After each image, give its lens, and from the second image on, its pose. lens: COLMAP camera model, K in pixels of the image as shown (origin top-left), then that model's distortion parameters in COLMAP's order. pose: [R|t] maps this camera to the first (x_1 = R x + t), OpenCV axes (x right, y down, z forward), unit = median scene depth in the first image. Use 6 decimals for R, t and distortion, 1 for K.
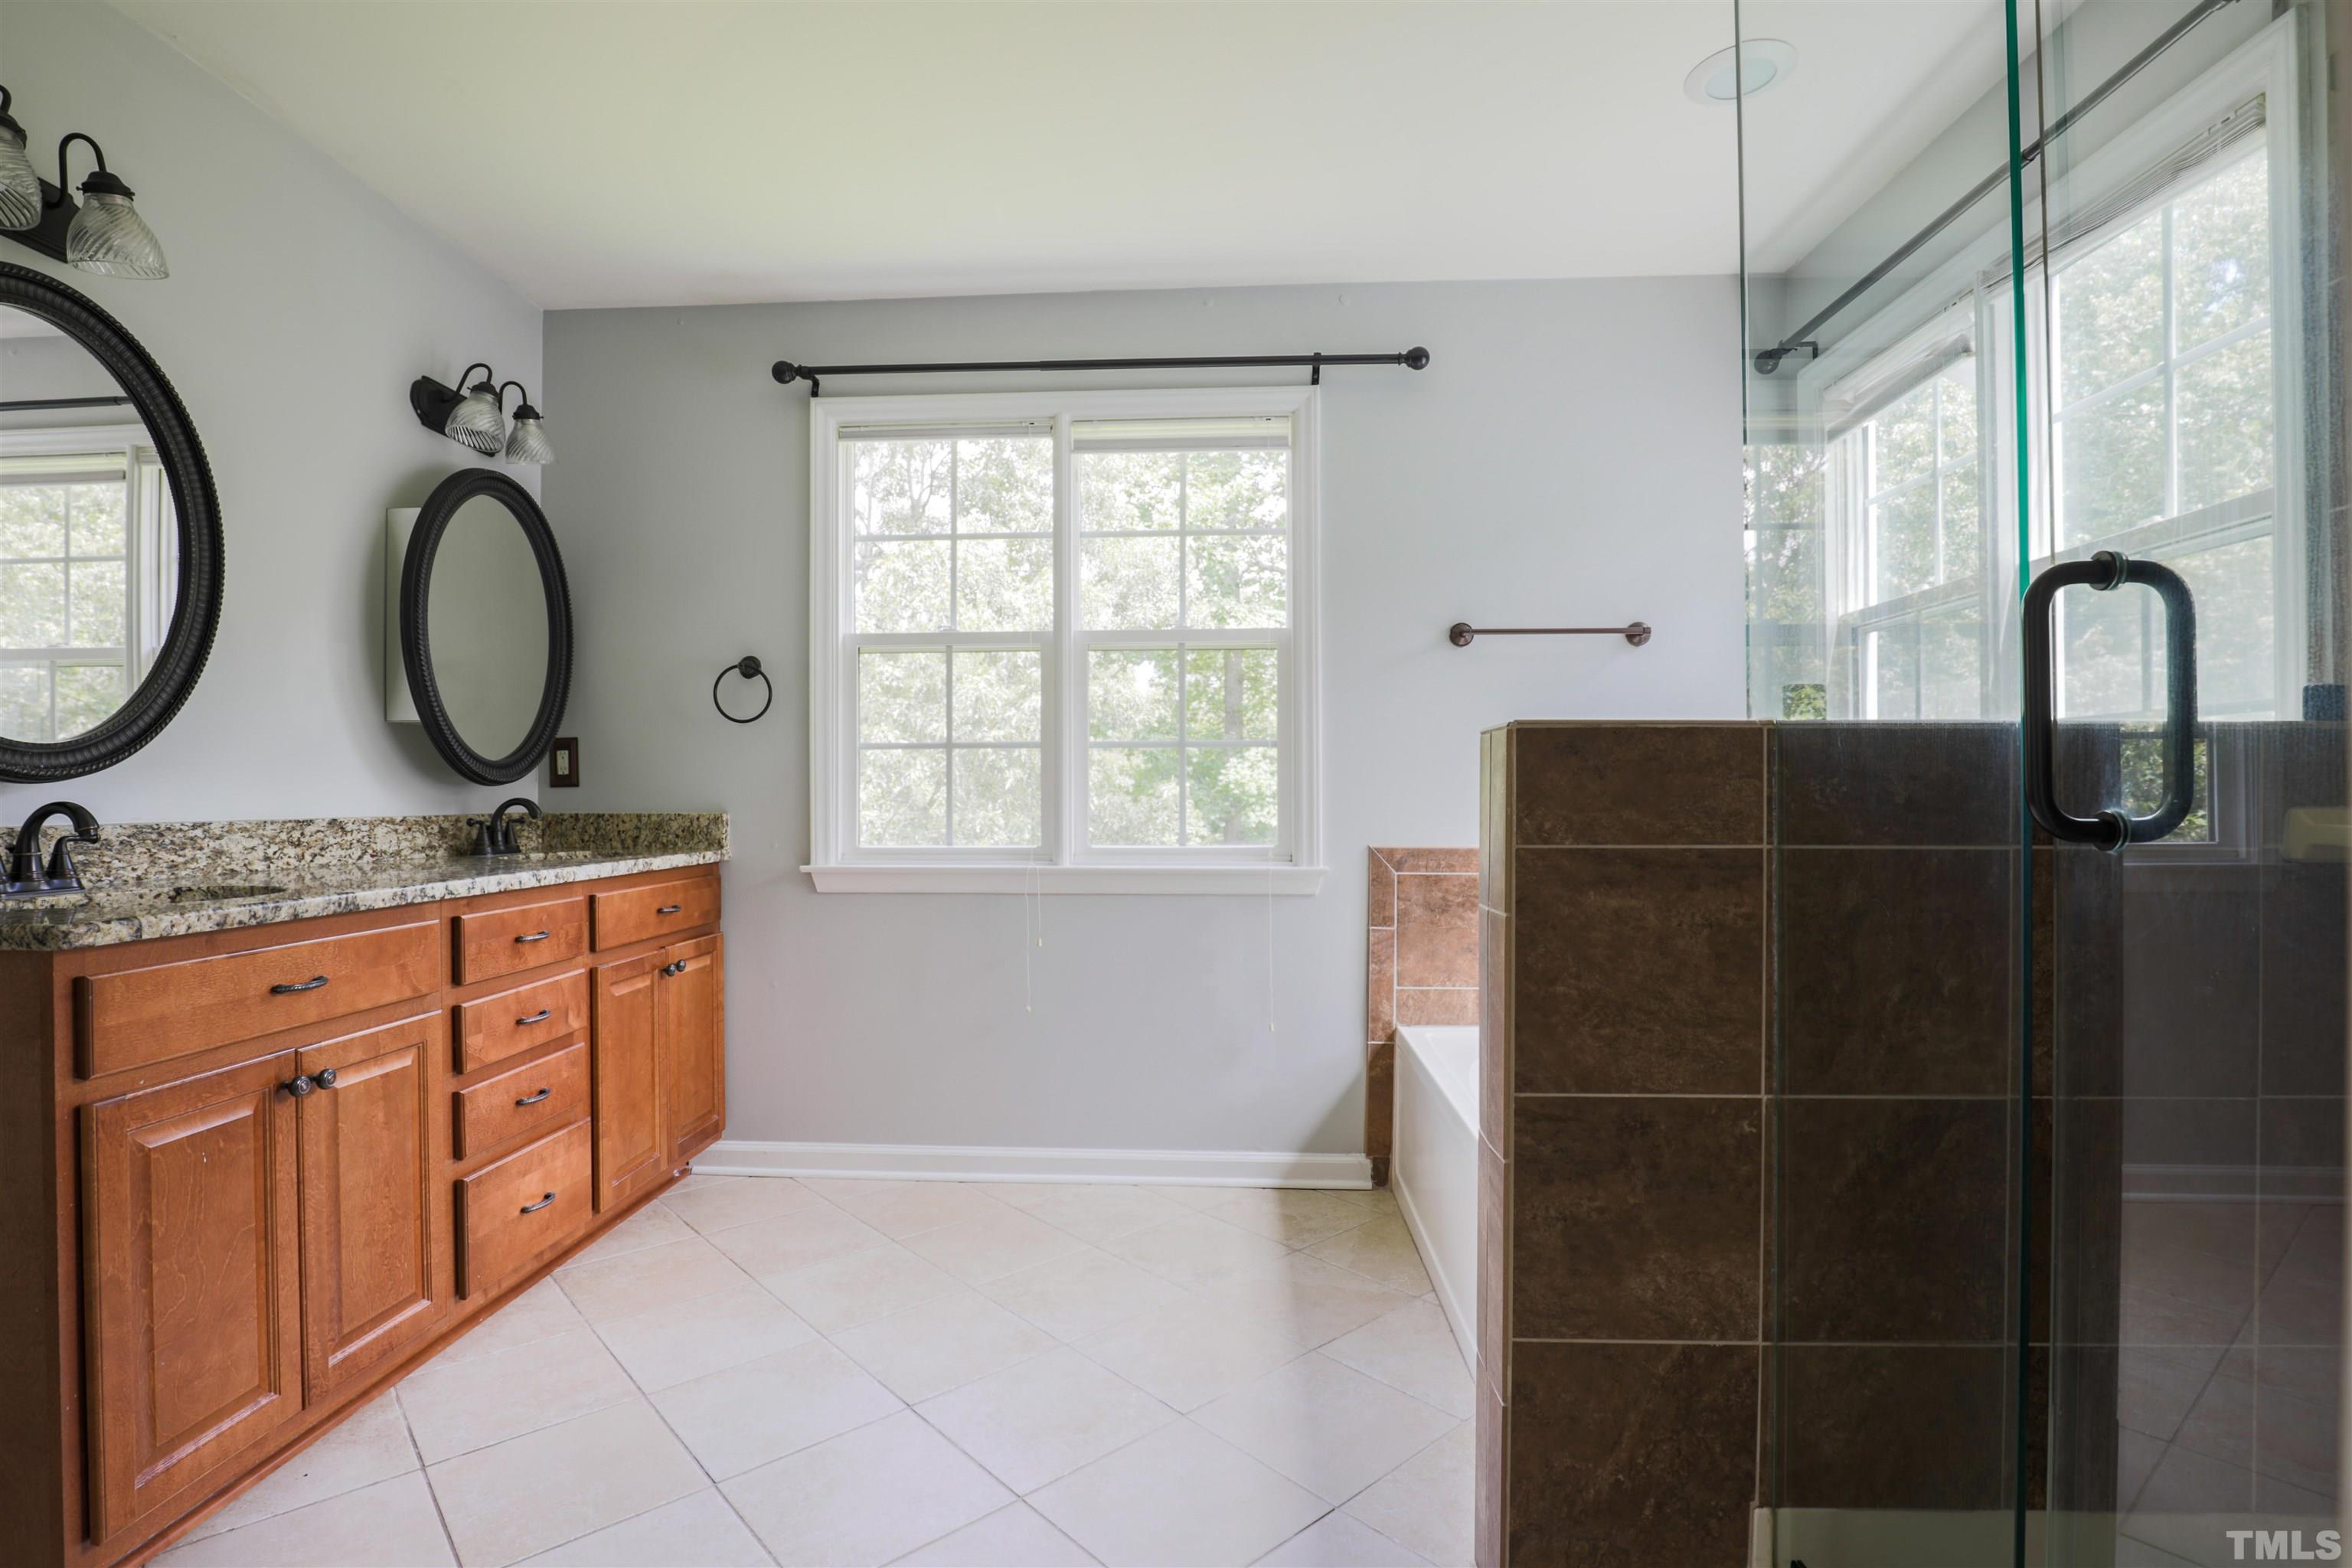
lens RADIAL K [[1150.7, 0, 1166.0], [0, 1150.7, 782.6], [0, 0, 1]] dist [-0.030618, 0.003907]
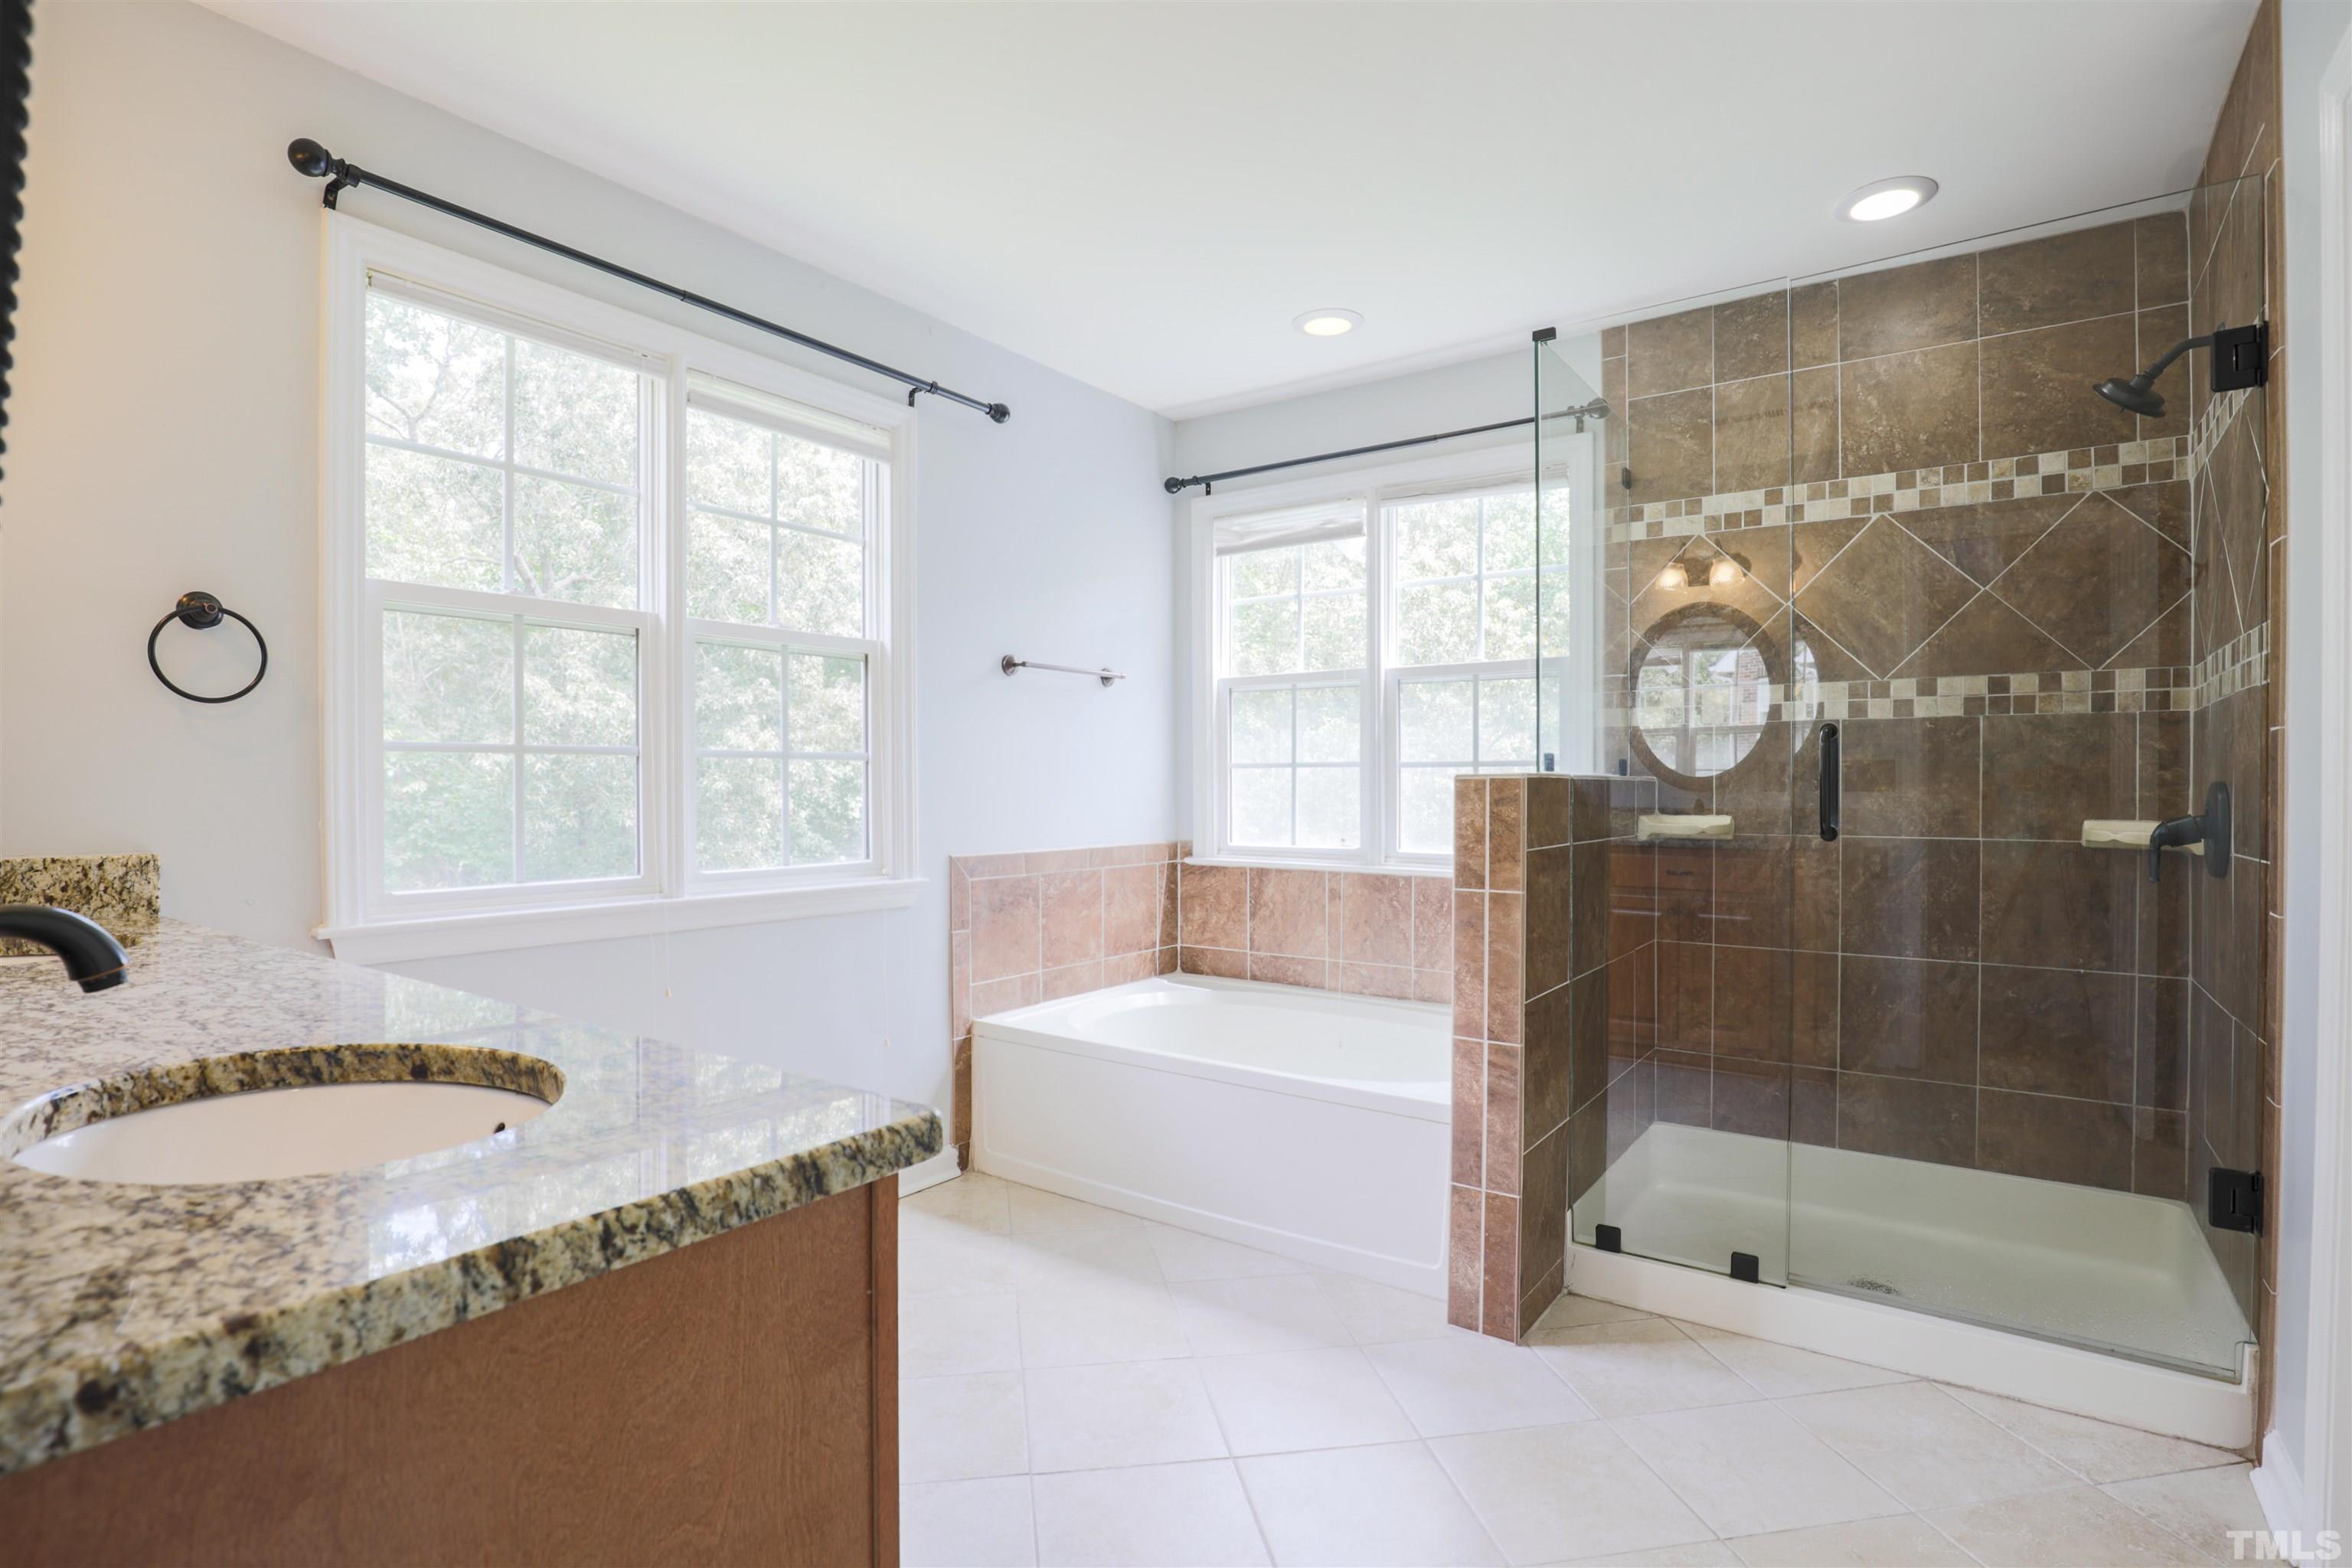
lens RADIAL K [[1150.7, 0, 1159.6], [0, 1150.7, 792.6], [0, 0, 1]] dist [-0.030618, 0.003907]
pose [[0.541083, -0.003324, 0.840962, -0.606201], [-0.006945, 0.999940, 0.008421, -0.013715], [-0.840940, -0.010397, 0.541028, 0.258719]]
